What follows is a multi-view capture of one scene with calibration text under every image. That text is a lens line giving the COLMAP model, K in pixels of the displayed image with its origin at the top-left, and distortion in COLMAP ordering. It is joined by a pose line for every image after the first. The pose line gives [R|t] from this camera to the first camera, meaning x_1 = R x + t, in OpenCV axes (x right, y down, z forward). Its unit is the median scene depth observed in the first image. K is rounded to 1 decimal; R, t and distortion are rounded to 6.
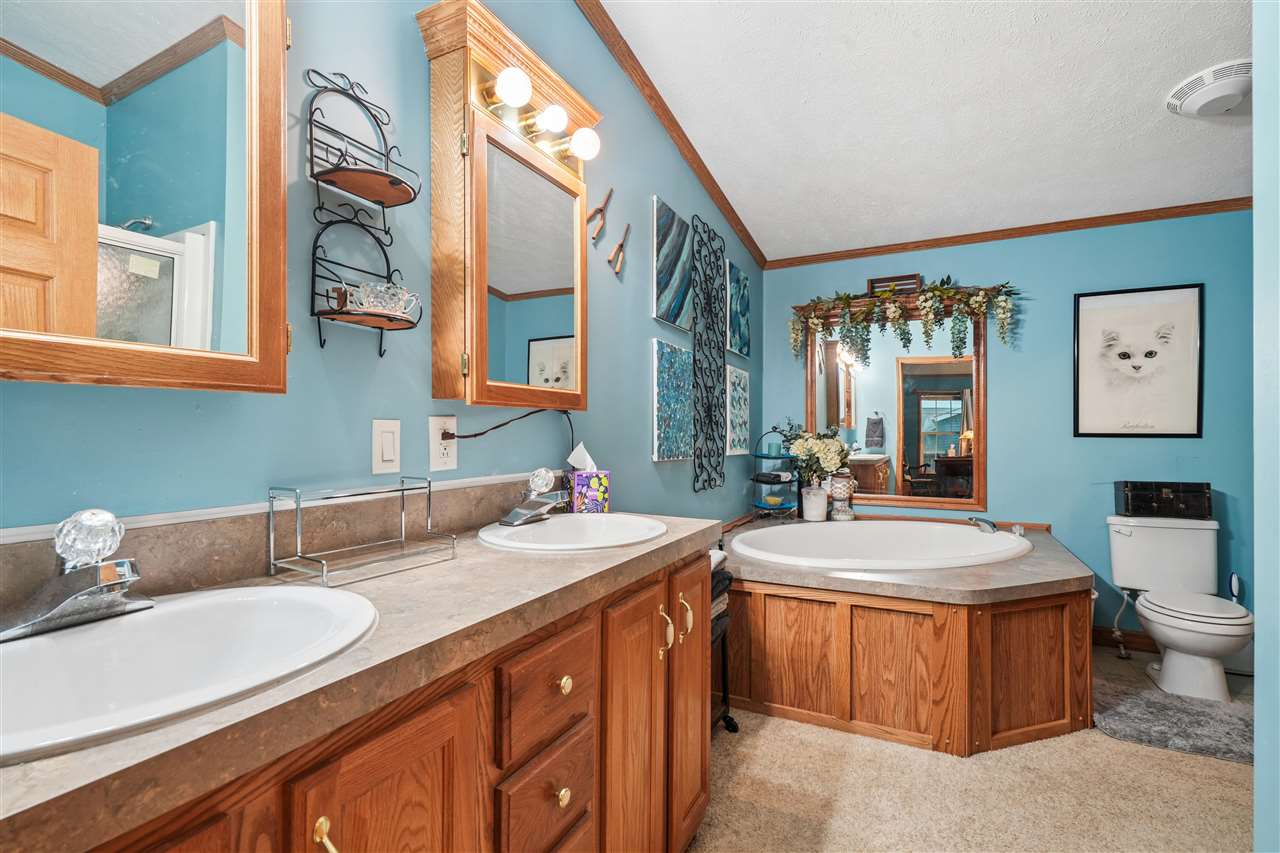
lens RADIAL K [[581.5, 0, 640.7], [0, 581.5, 428.6], [0, 0, 1]] dist [-0.007122, 0.002899]
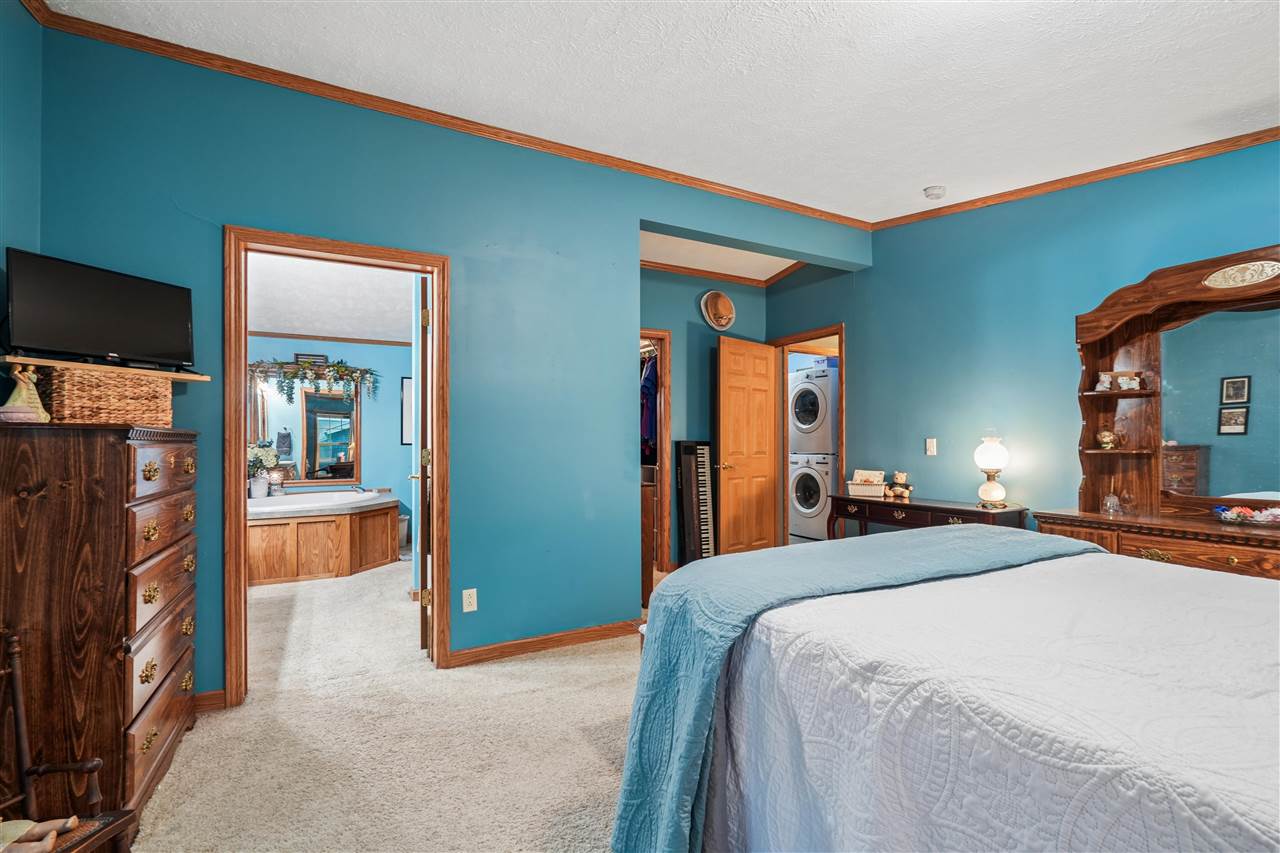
lens RADIAL K [[581.5, 0, 642.1], [0, 581.5, 438.0], [0, 0, 1]] dist [-0.007122, 0.002899]
pose [[0.564962, 0.004393, 0.825105, -0.555693], [-0.001801, 0.999990, -0.004090, -0.005700], [-0.825115, 0.000825, 0.564964, -1.022634]]
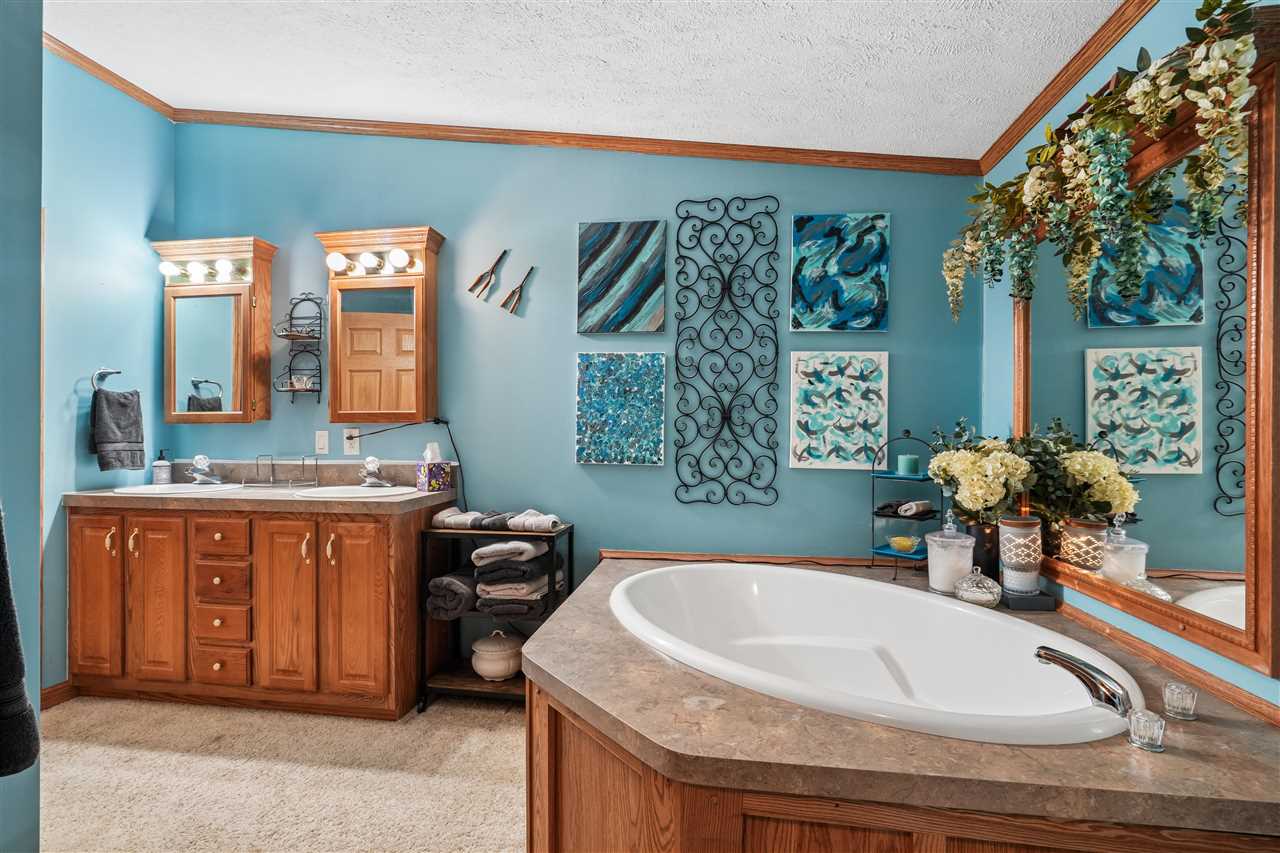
lens RADIAL K [[581.5, 0, 643.1], [0, 581.5, 432.4], [0, 0, 1]] dist [-0.007122, 0.002899]
pose [[0.318041, 0.000852, -0.948077, 1.096475], [0.003412, 0.999992, 0.002043, -0.004384], [0.948071, -0.003884, 0.318035, 0.749539]]
